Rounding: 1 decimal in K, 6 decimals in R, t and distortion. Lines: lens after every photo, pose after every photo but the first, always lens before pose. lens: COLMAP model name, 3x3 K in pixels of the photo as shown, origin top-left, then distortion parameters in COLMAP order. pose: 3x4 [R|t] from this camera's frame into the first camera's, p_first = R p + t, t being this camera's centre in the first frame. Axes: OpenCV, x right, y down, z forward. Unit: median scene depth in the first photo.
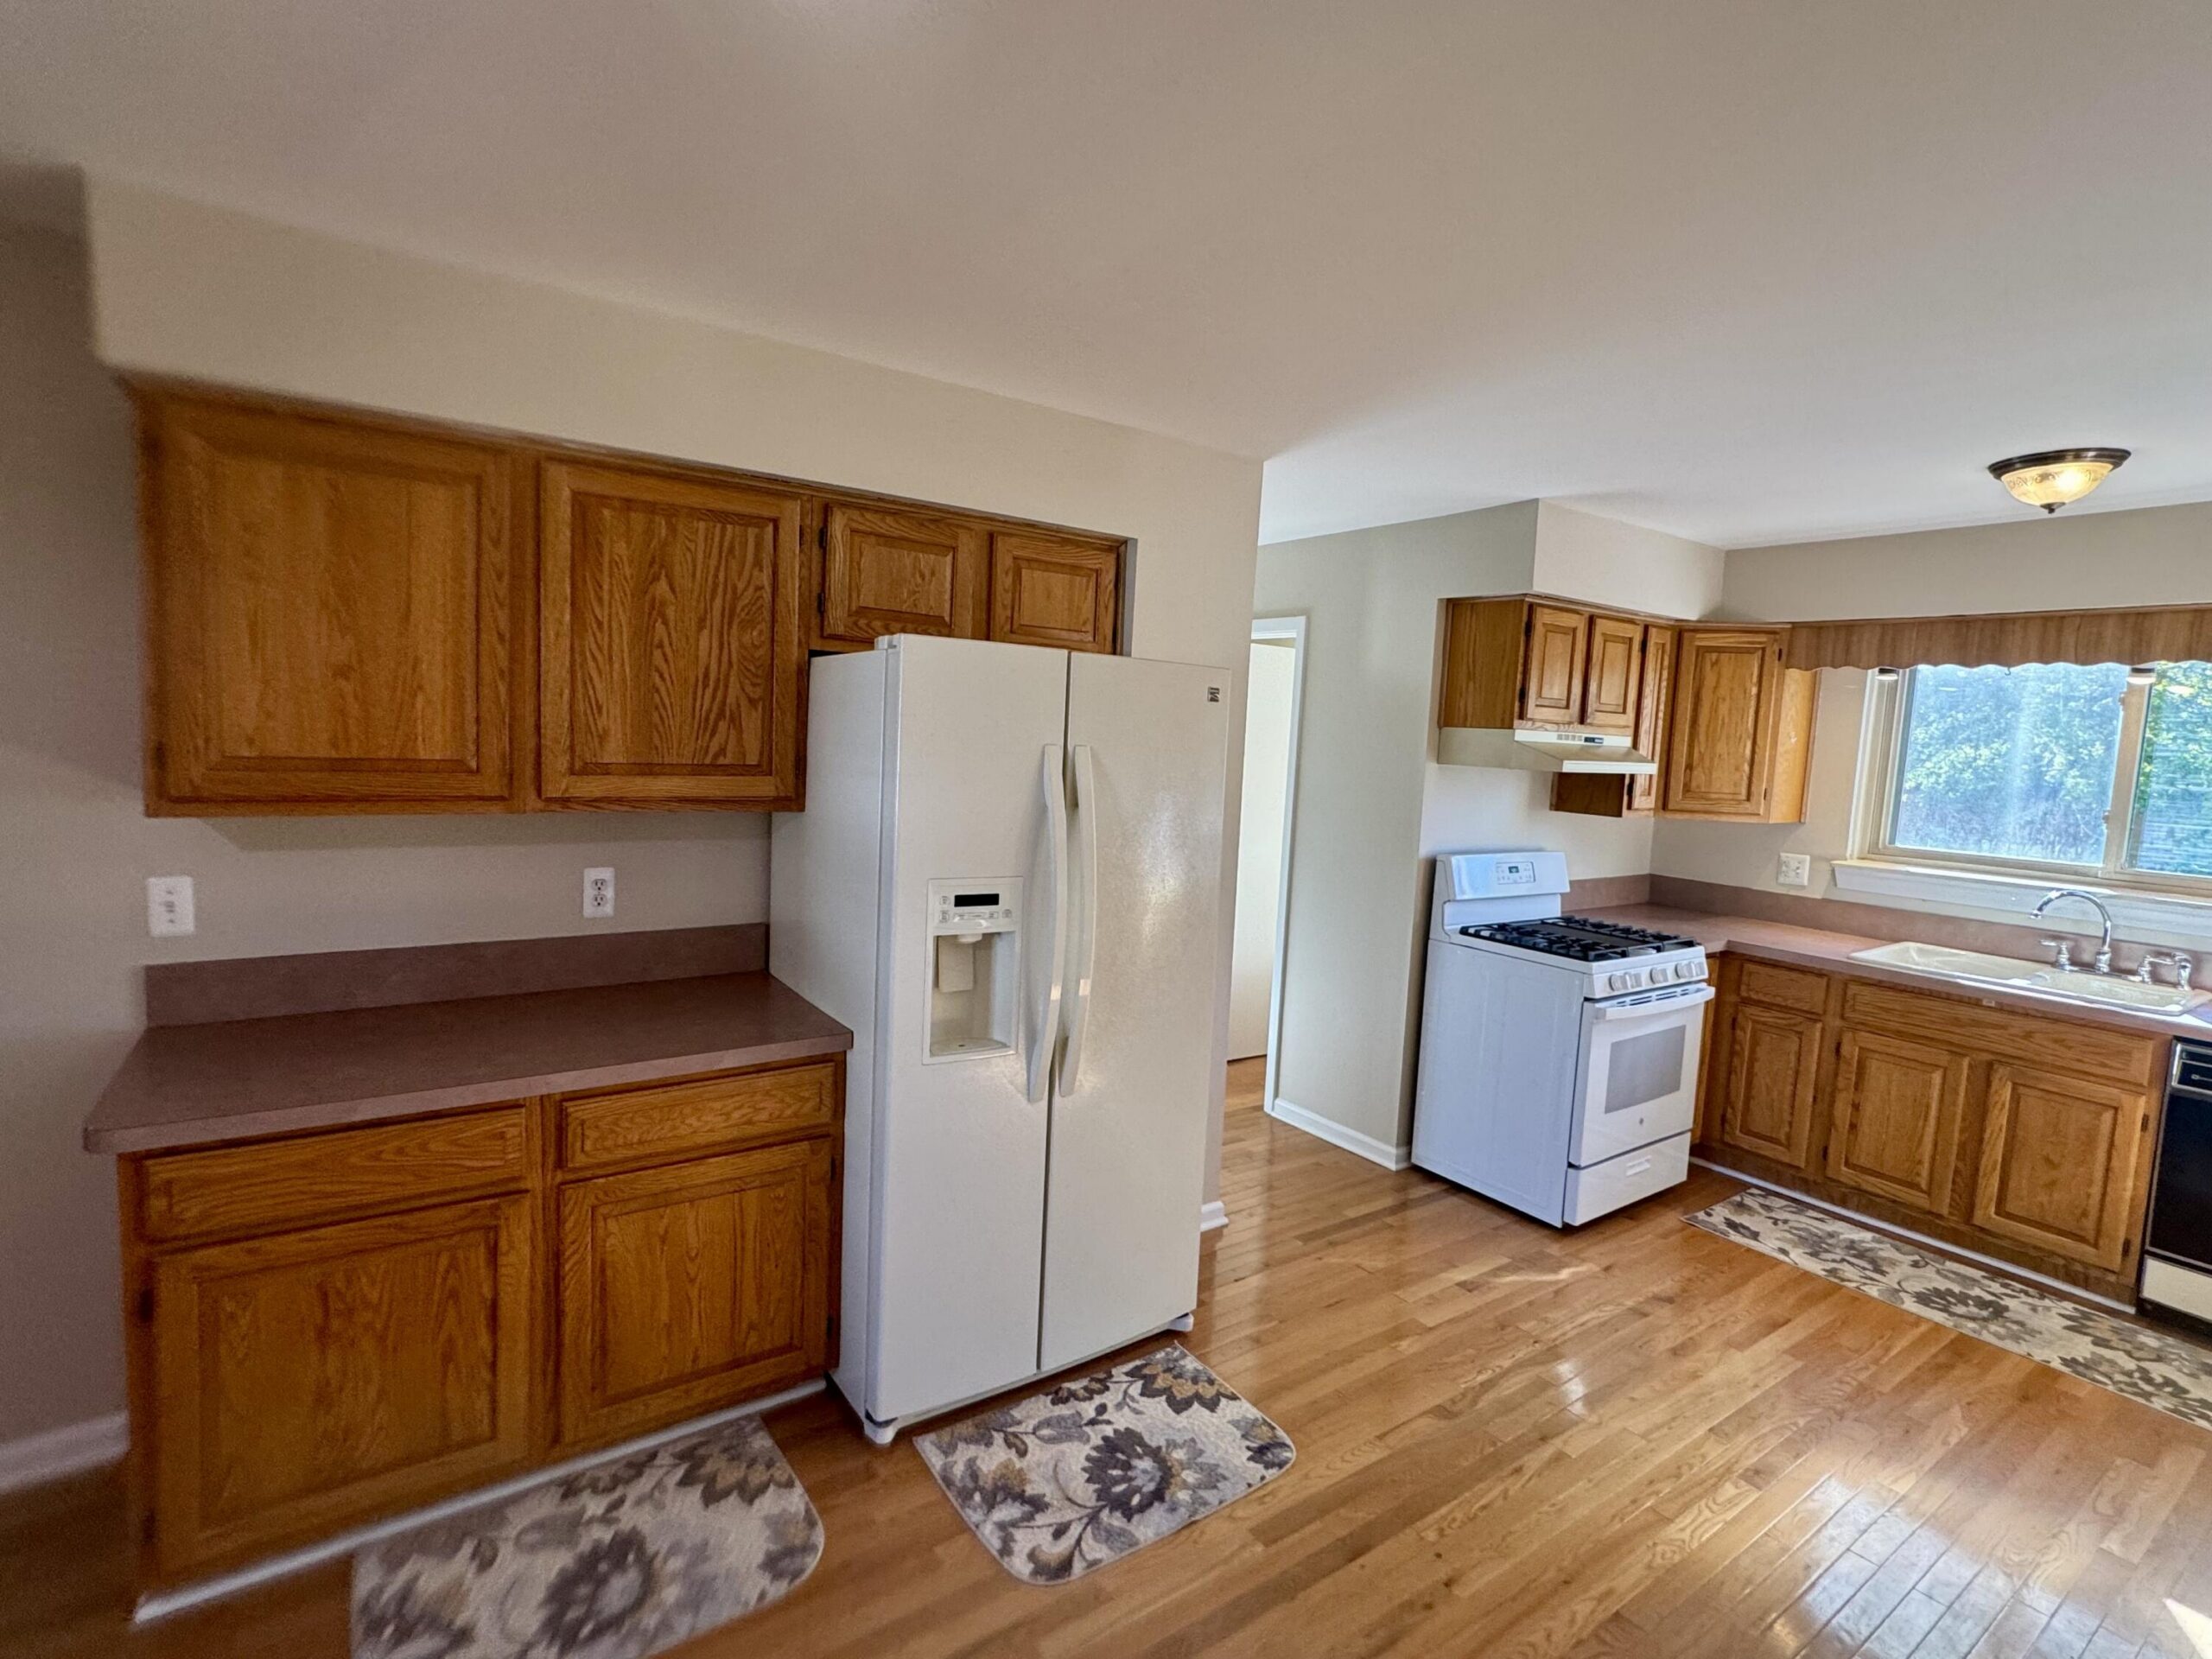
lens RADIAL K [[1056.9, 0, 1105.8], [0, 1056.9, 835.7], [0, 0, 1]] dist [-0.000481, 0.000064]
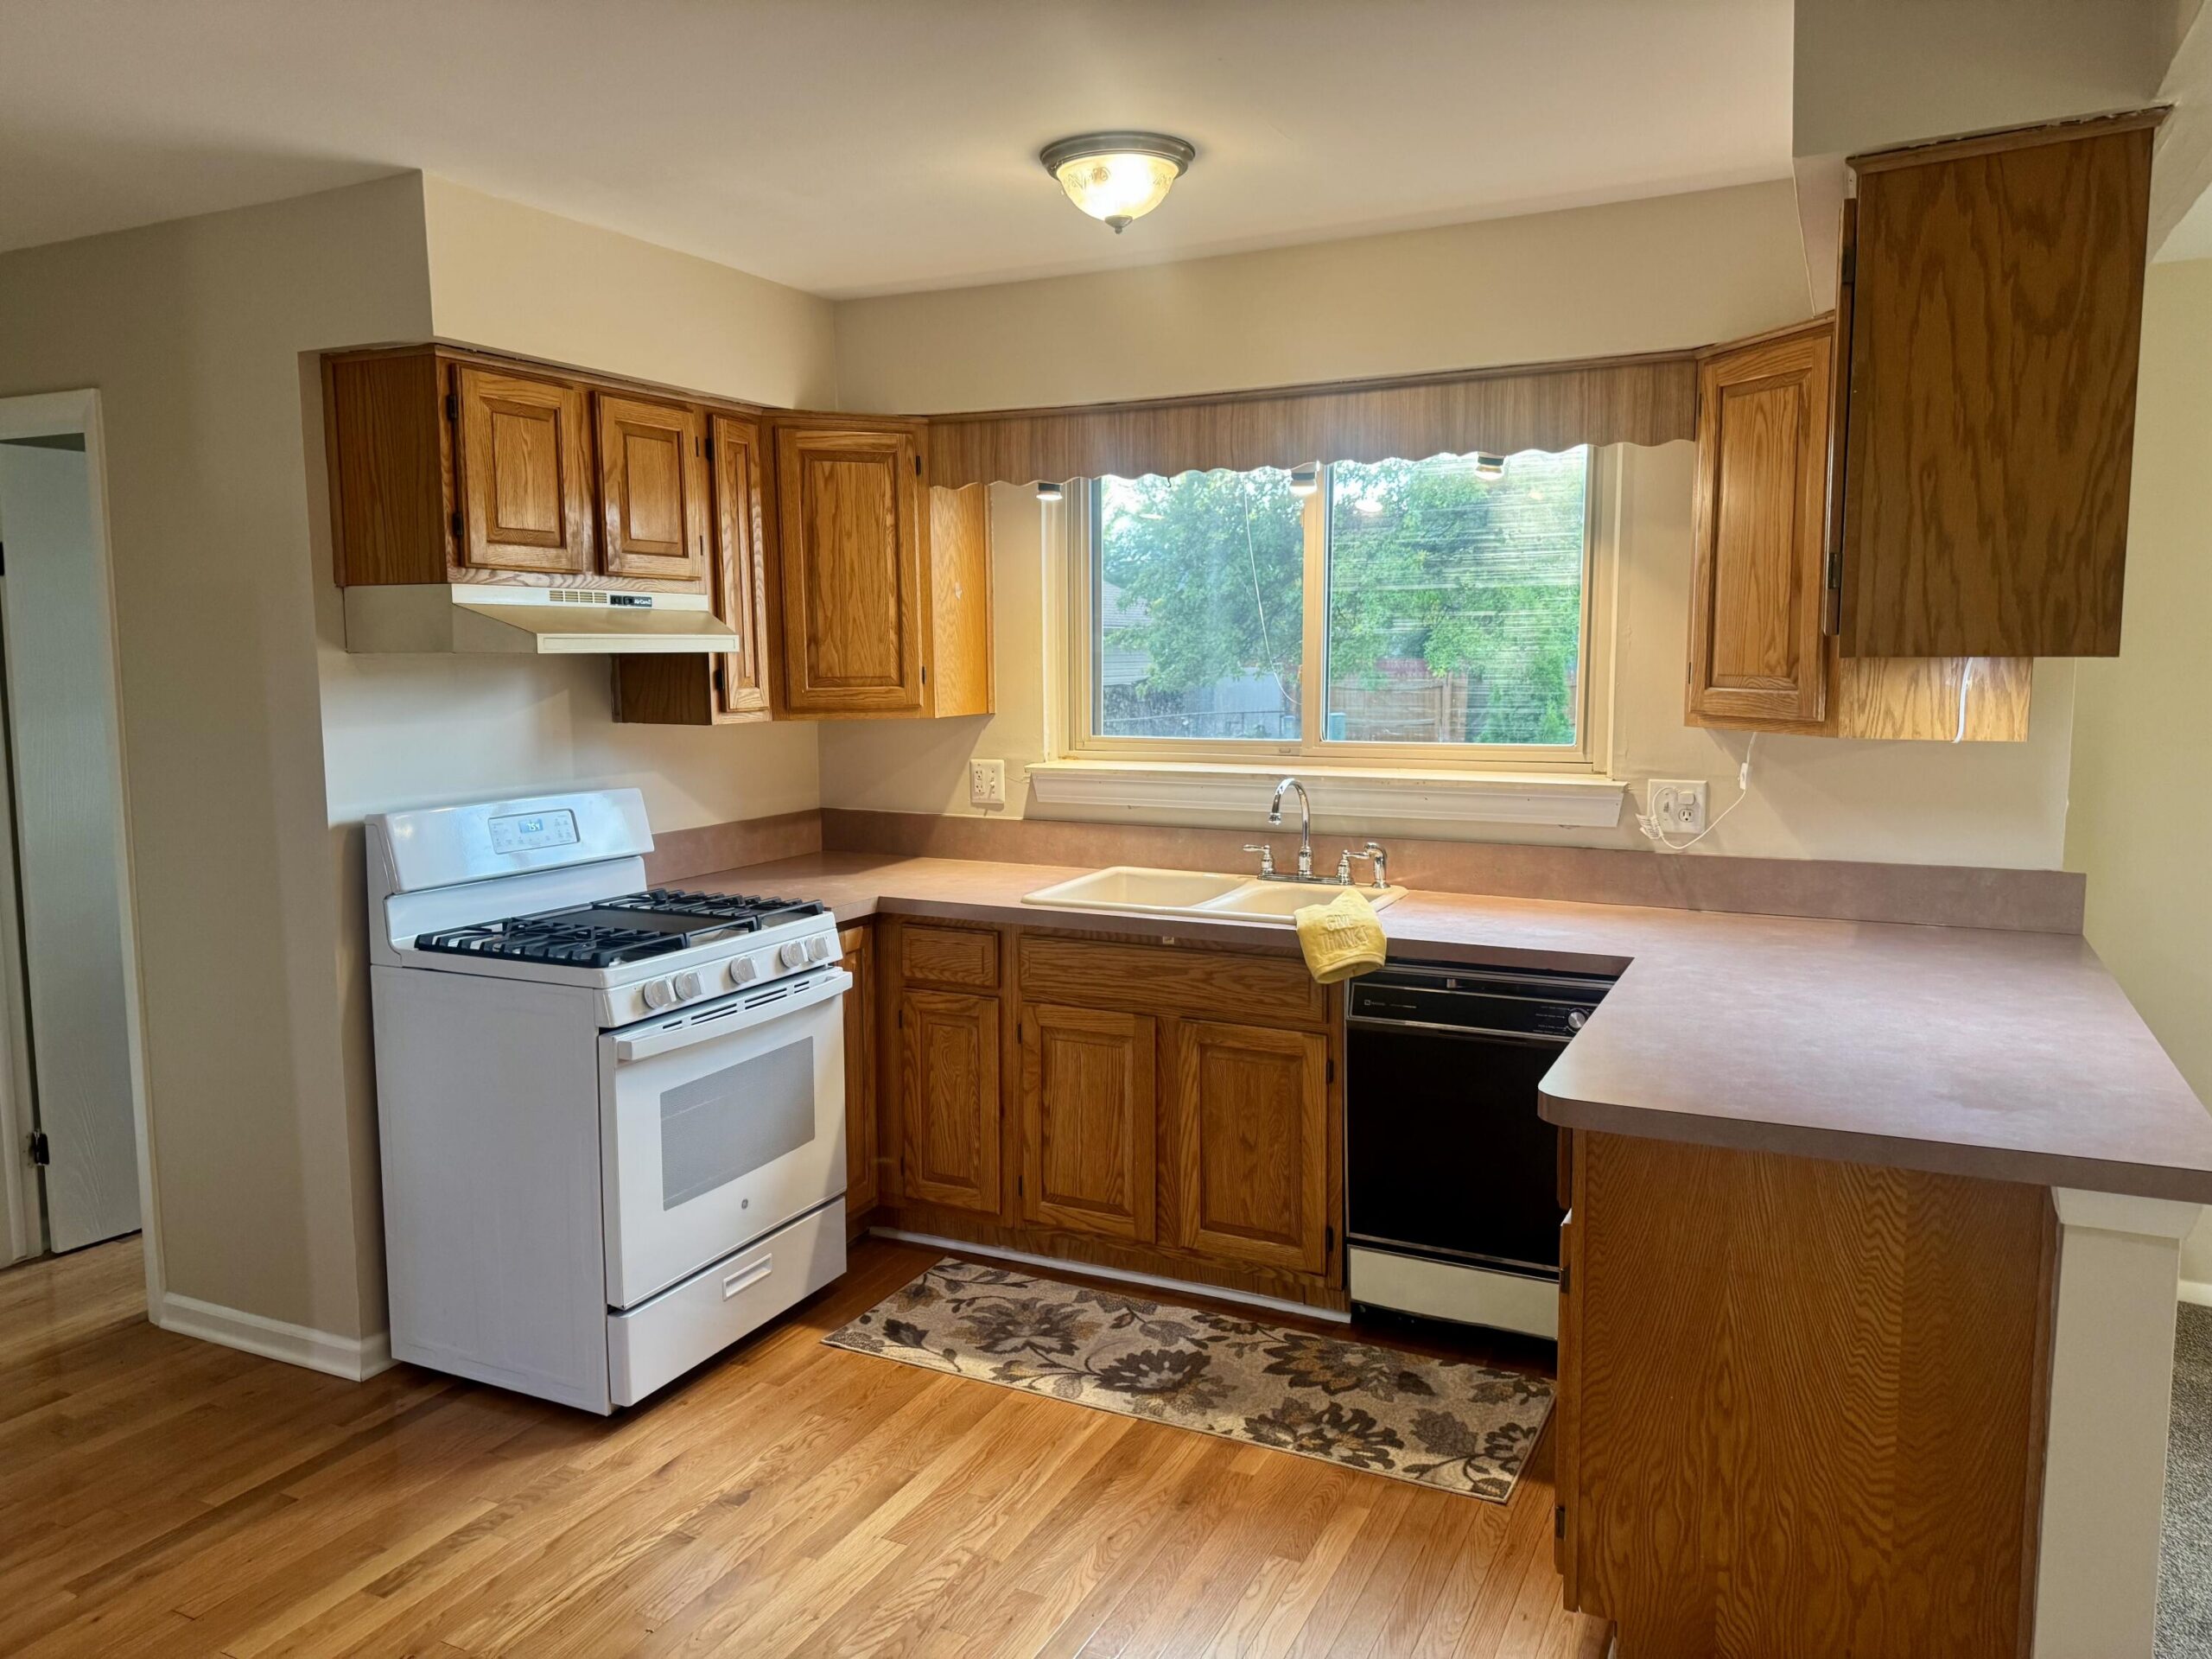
lens RADIAL K [[1563.7, 0, 1106.0], [0, 1563.7, 829.5], [0, 0, 1]] dist [0.121159, -0.117772]
pose [[0.875363, -0.108796, 0.471065, 0.274012], [0.095724, 0.994064, 0.051705, 0.021088], [-0.473894, -0.000168, 0.880582, 0.069086]]
